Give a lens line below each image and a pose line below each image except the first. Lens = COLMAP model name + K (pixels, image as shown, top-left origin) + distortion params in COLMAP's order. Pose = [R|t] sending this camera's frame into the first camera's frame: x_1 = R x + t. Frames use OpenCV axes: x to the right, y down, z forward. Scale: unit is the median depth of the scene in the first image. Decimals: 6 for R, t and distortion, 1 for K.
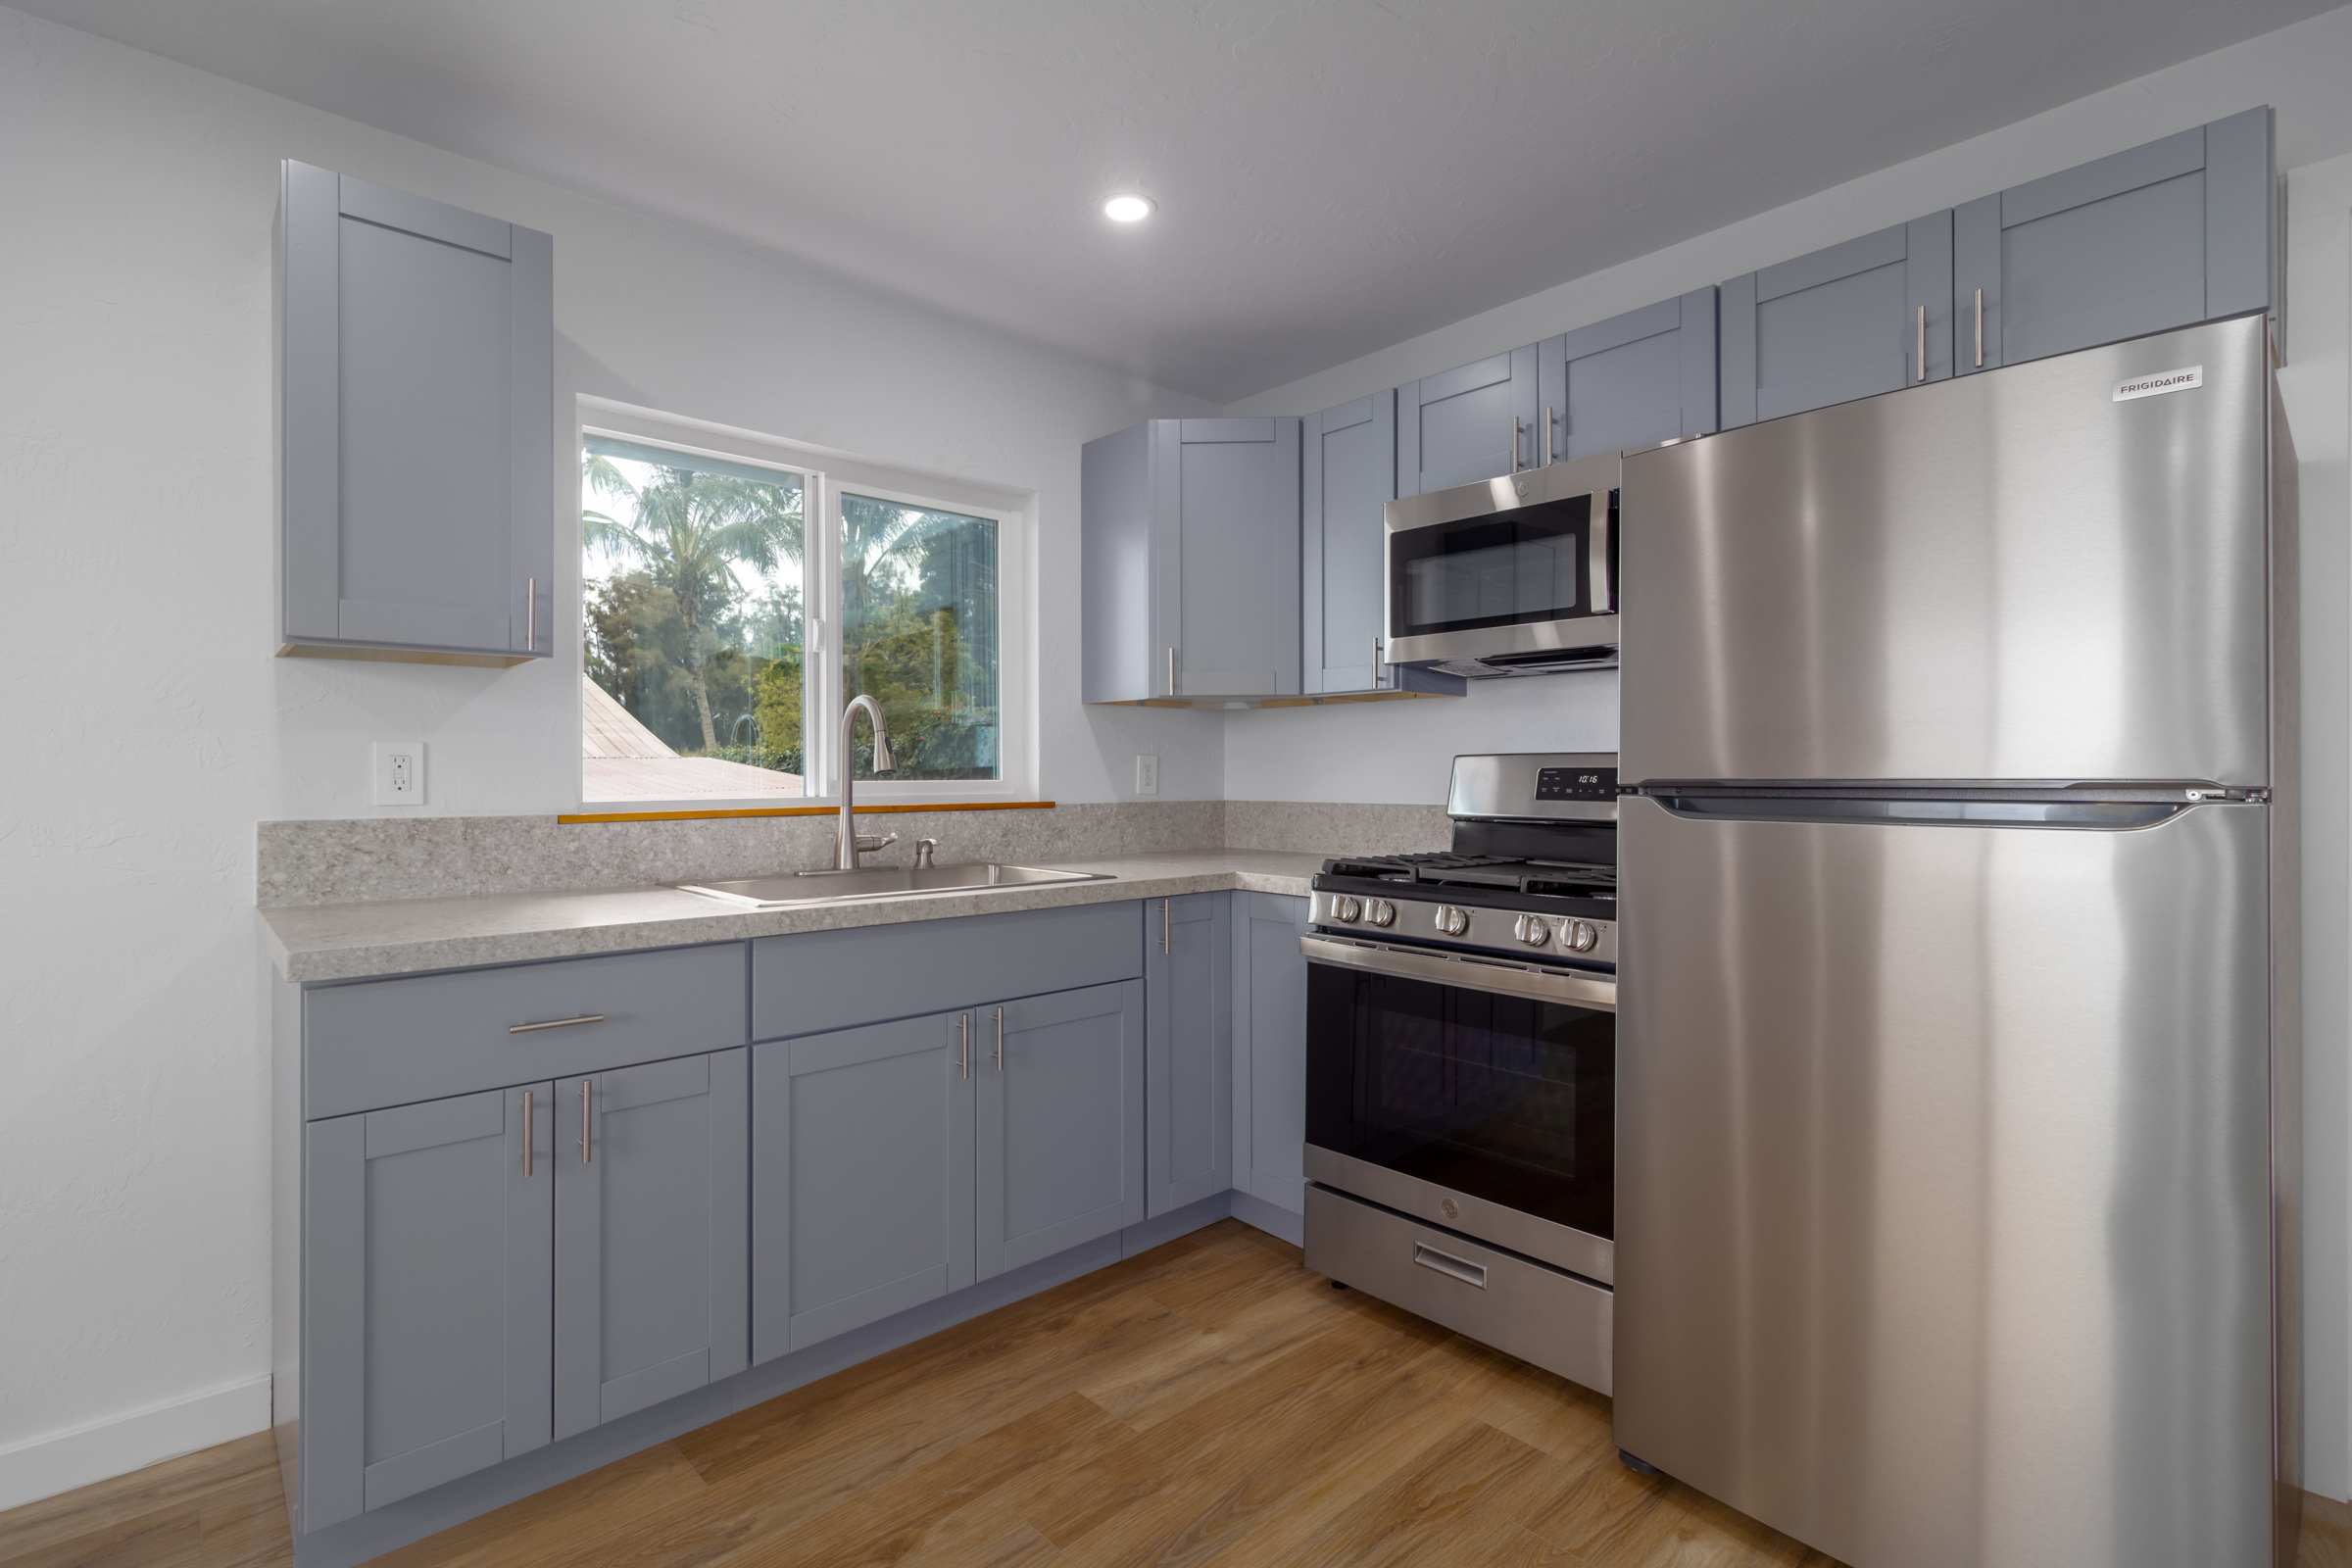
lens RADIAL K [[1090.3, 0, 1167.0], [0, 1090.3, 774.3], [0, 0, 1]] dist [0.000961, -0.001094]
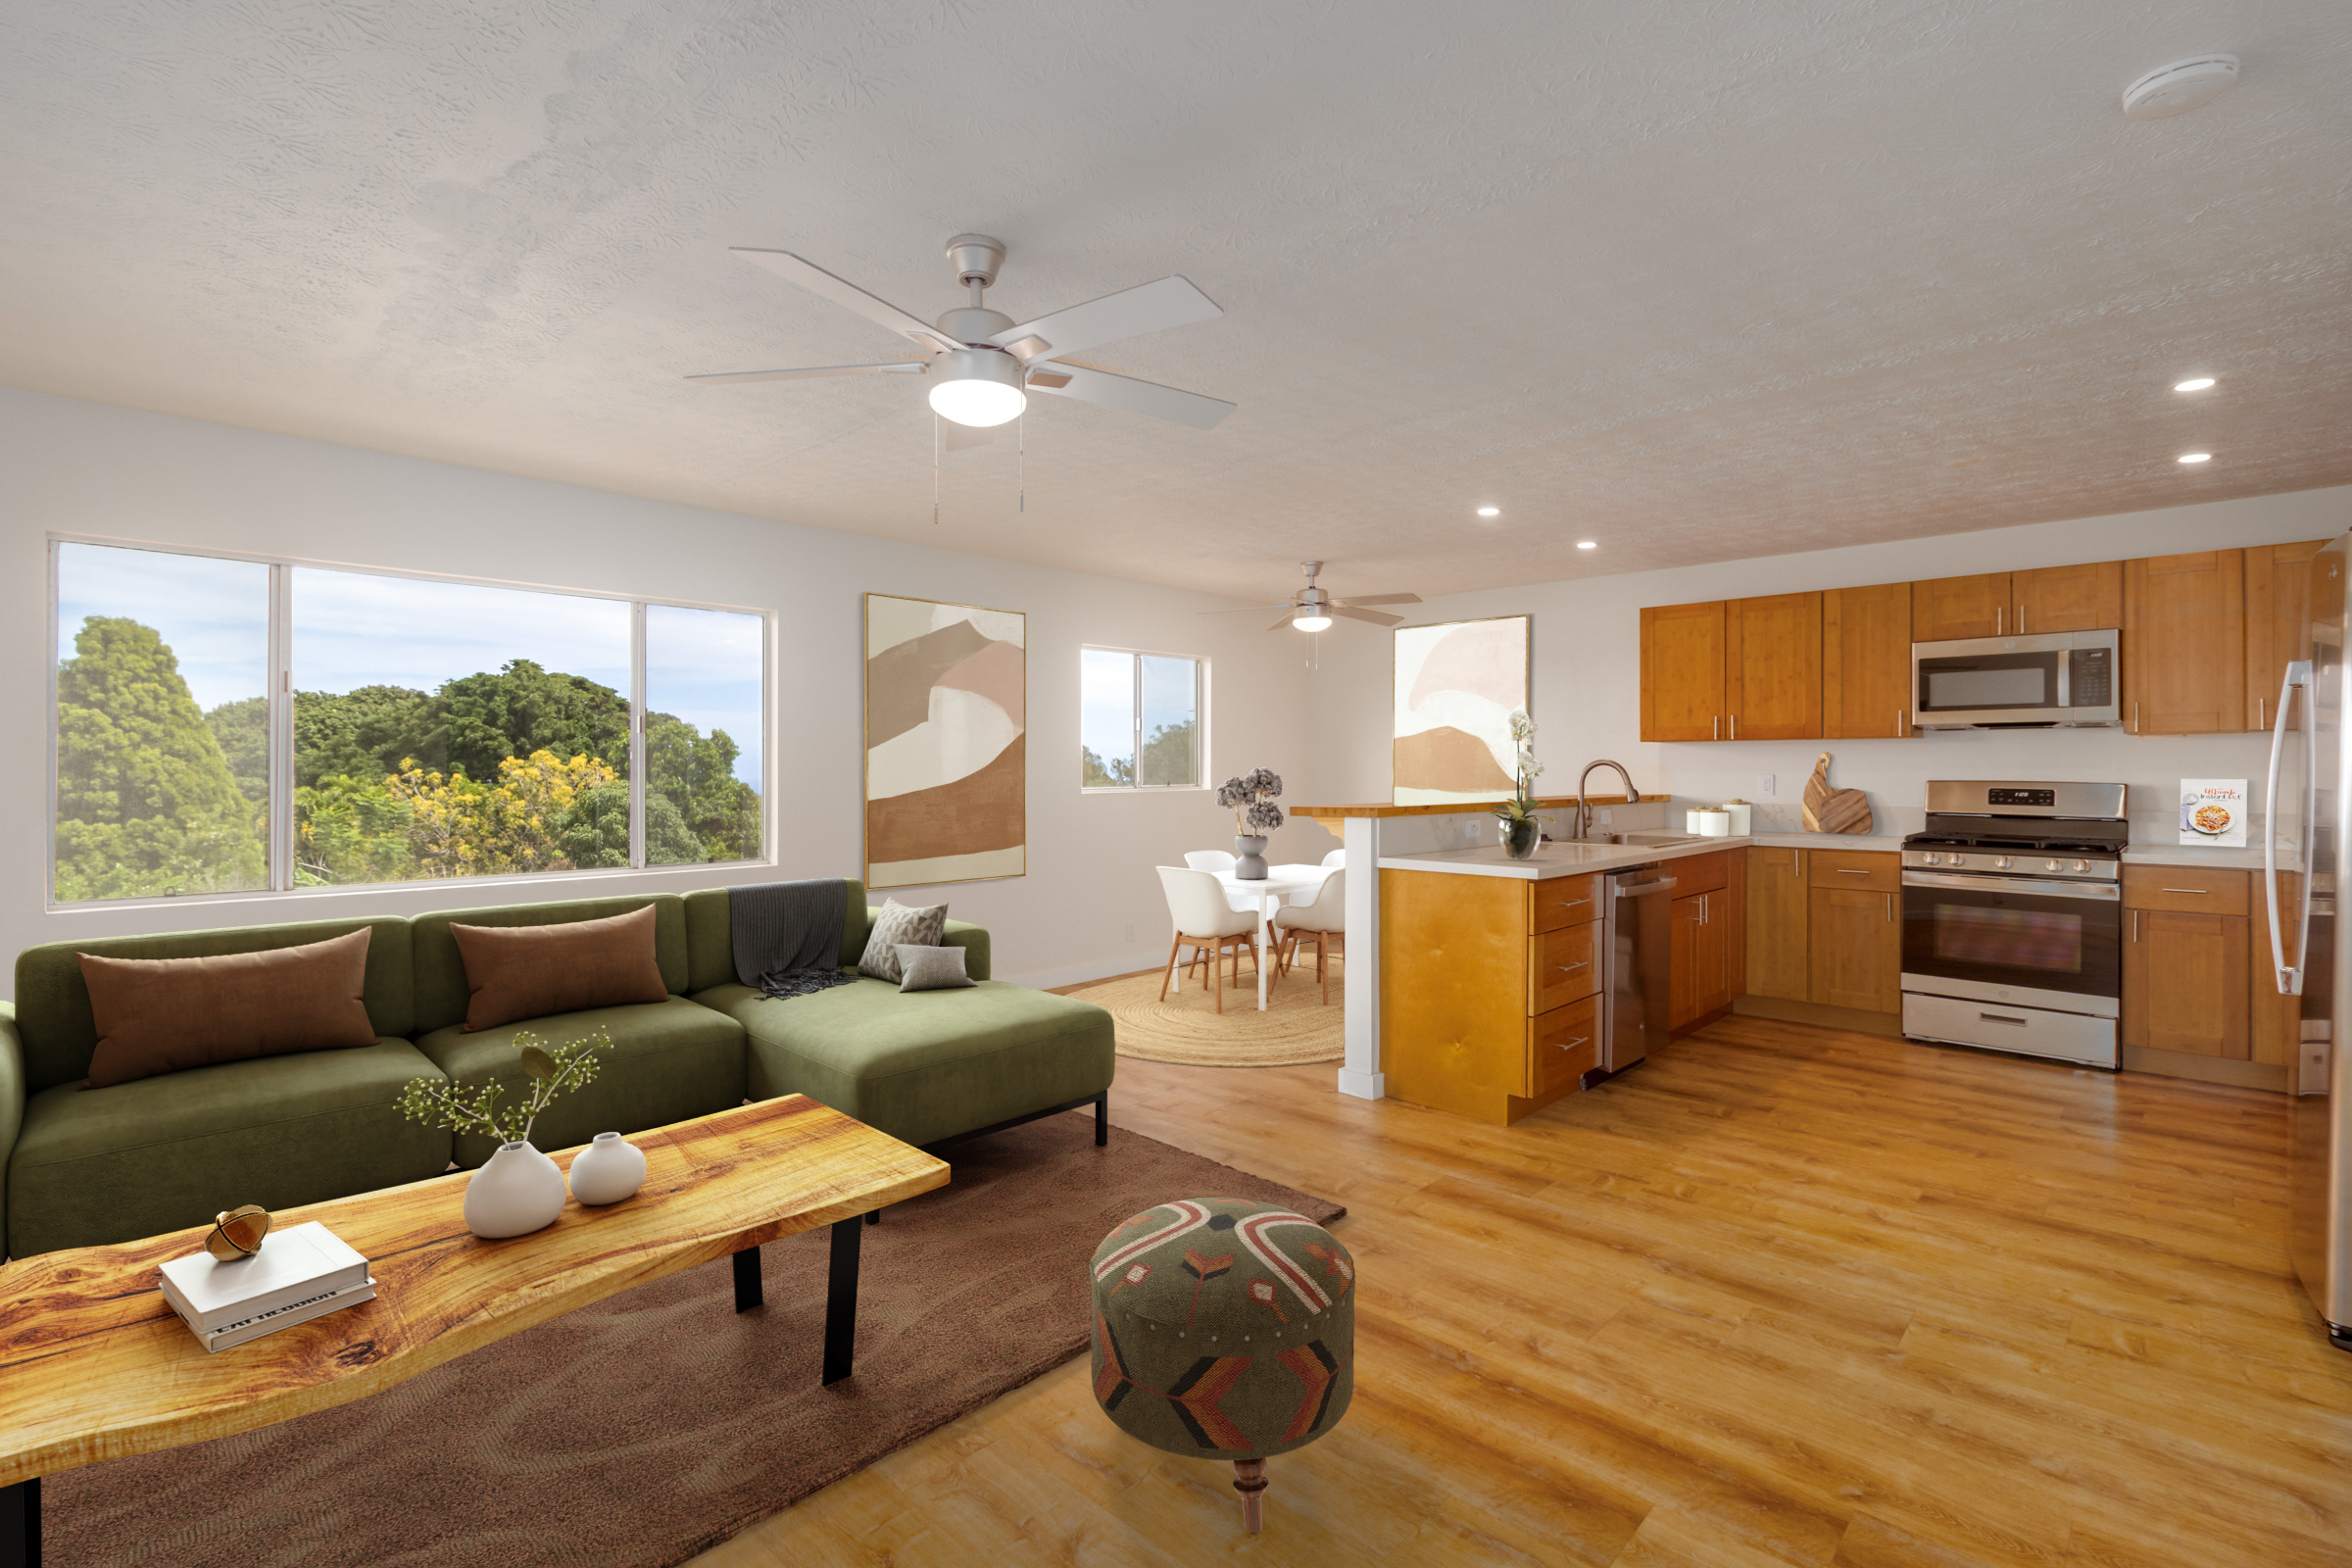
lens RADIAL K [[1090.3, 0, 1177.0], [0, 1090.3, 774.0], [0, 0, 1]] dist [0.000961, -0.001094]
pose [[0.998333, -0.003060, 0.057635, -1.275023], [0.002047, 0.999842, 0.017635, -0.062404], [-0.057679, -0.017487, 0.998182, -0.858667]]
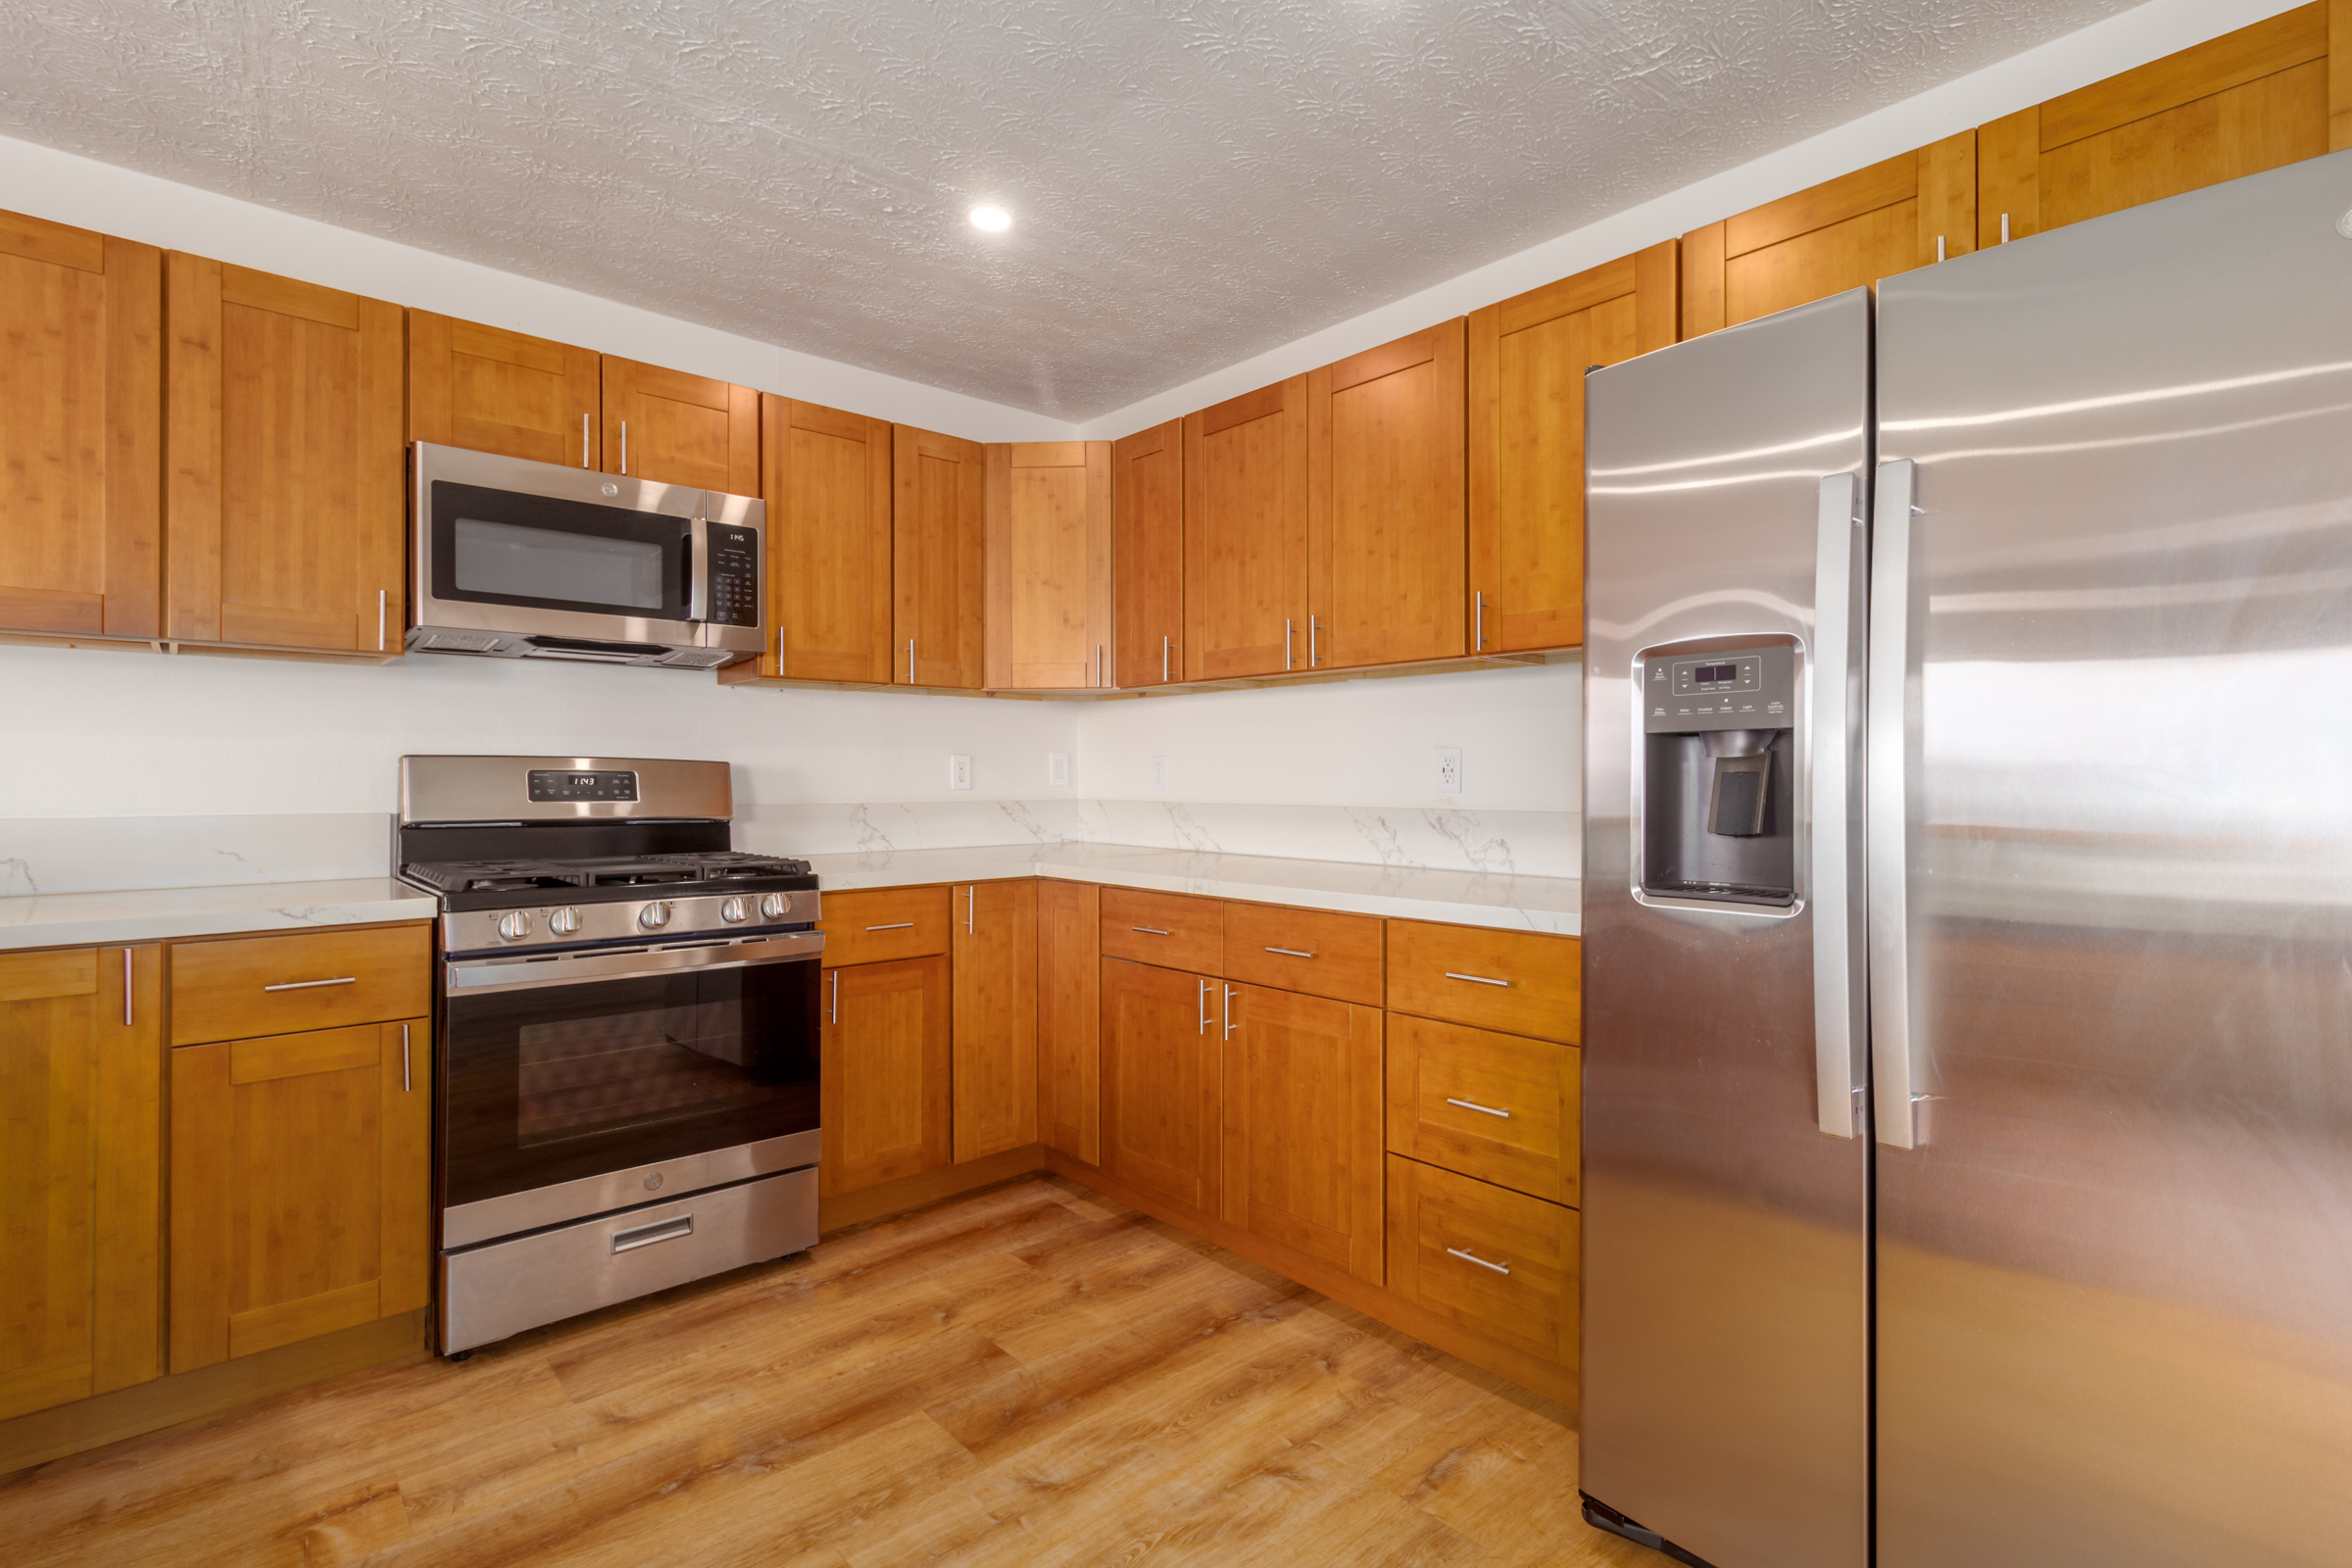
lens RADIAL K [[1090.3, 0, 1174.4], [0, 1090.3, 768.8], [0, 0, 1]] dist [0.000961, -0.001094]
pose [[0.009834, 0.005589, 0.999936, -0.679657], [-0.013090, 0.999899, -0.005460, -0.000653], [-0.999866, -0.013036, 0.009907, 0.460900]]
